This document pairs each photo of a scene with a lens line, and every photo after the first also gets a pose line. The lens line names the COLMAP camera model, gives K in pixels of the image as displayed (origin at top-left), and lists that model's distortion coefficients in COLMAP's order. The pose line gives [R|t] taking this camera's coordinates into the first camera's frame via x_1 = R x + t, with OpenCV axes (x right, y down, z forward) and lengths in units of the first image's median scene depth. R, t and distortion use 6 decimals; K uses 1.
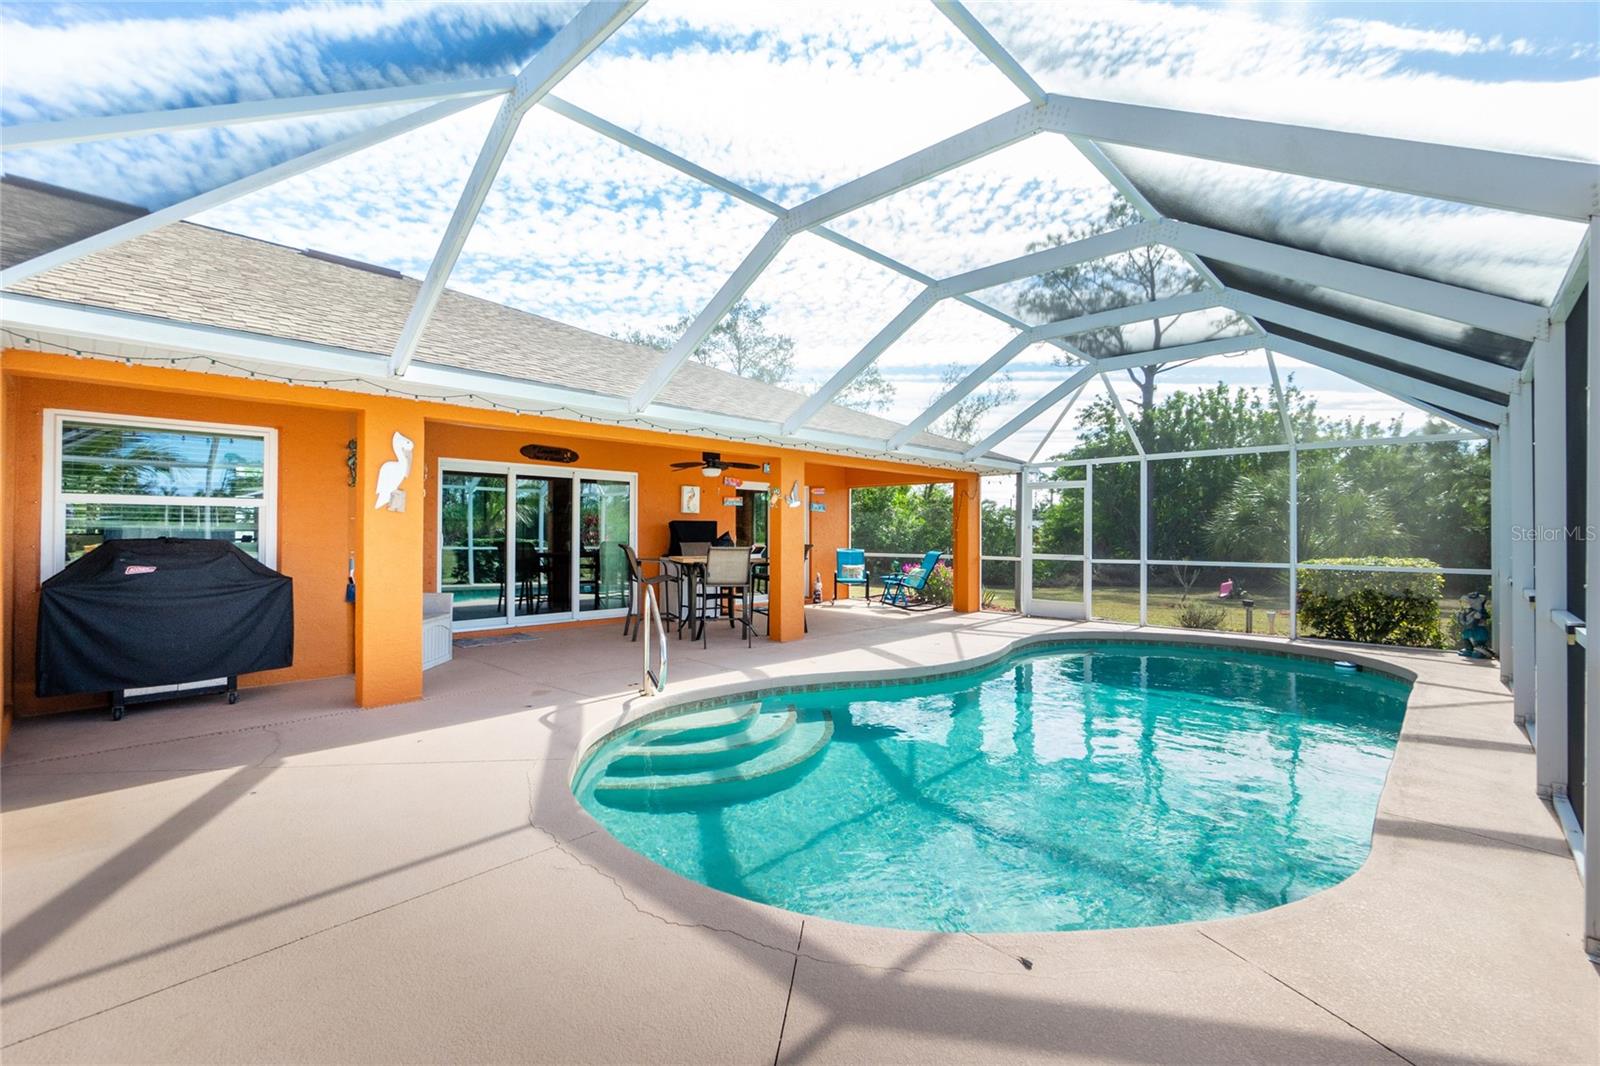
lens RADIAL K [[706.3, 0, 779.2], [0, 706.3, 550.7], [0, 0, 1]] dist [-0.001910, 0.000956]
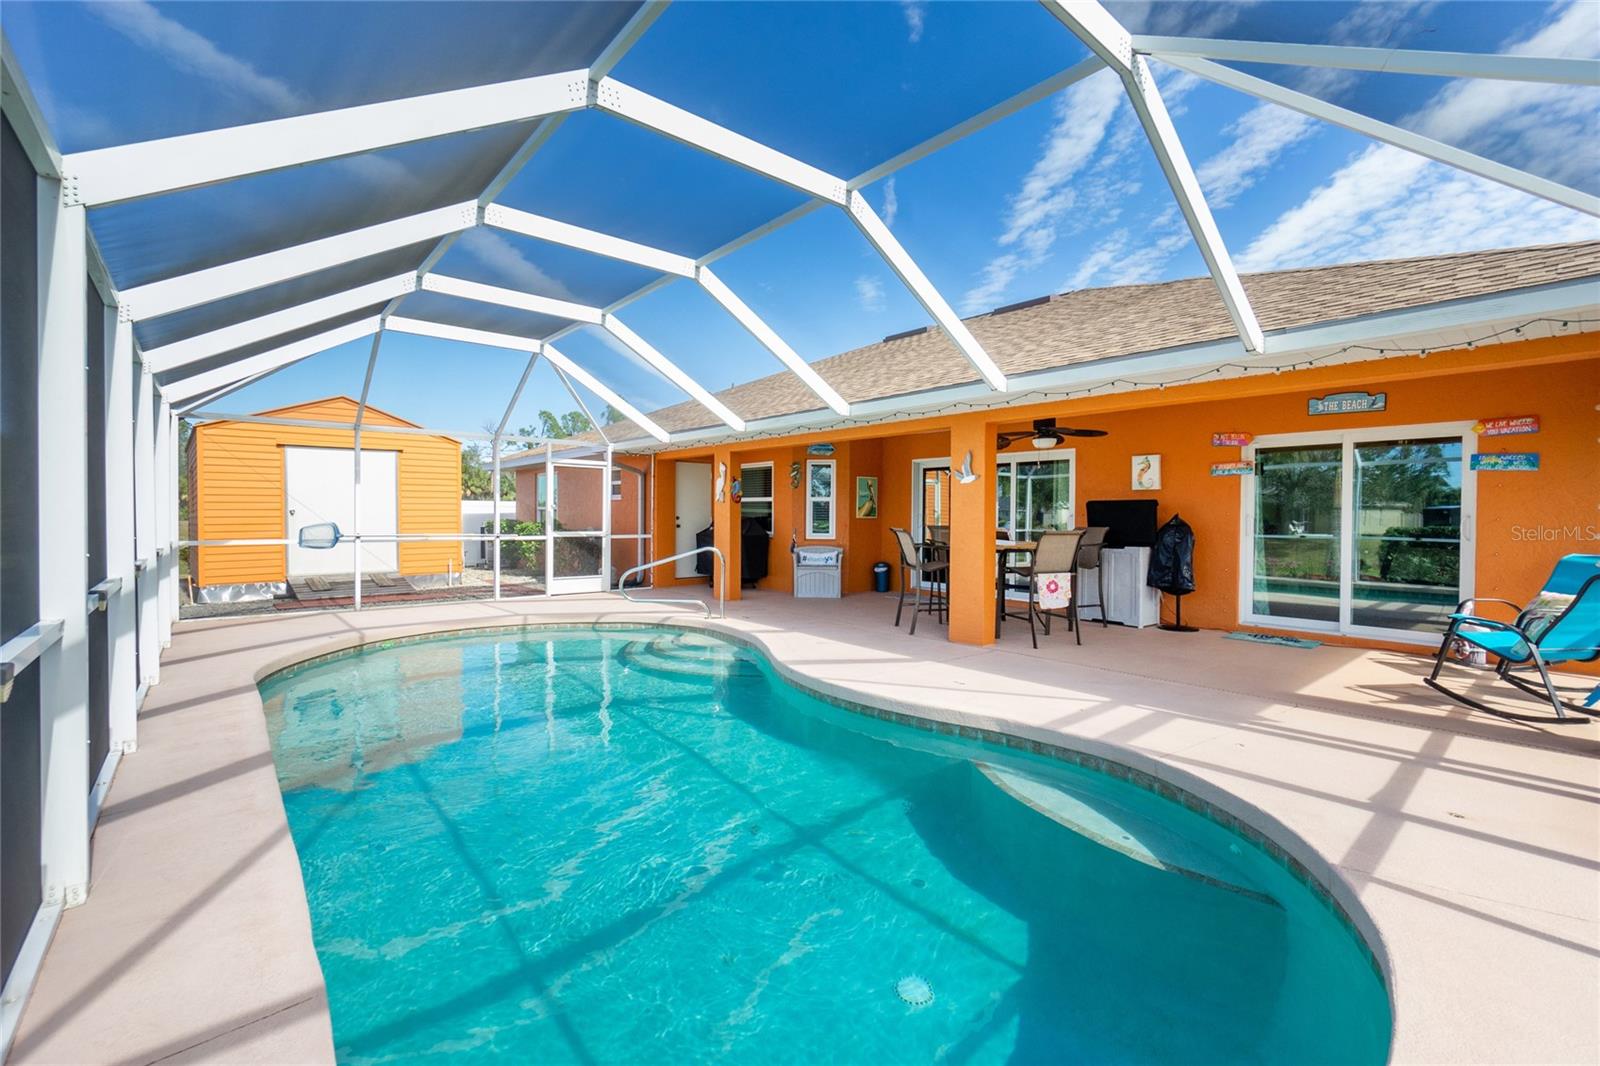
lens RADIAL K [[692.8, 0, 800.0], [0, 692.8, 533.0], [0, 0, 1]] dist [-0.001498, 0.000405]
pose [[-0.079993, 0.023284, -0.996523, 0.703797], [-0.026924, 0.999312, 0.025510, -0.016744], [0.996432, 0.028871, -0.079312, 0.733414]]
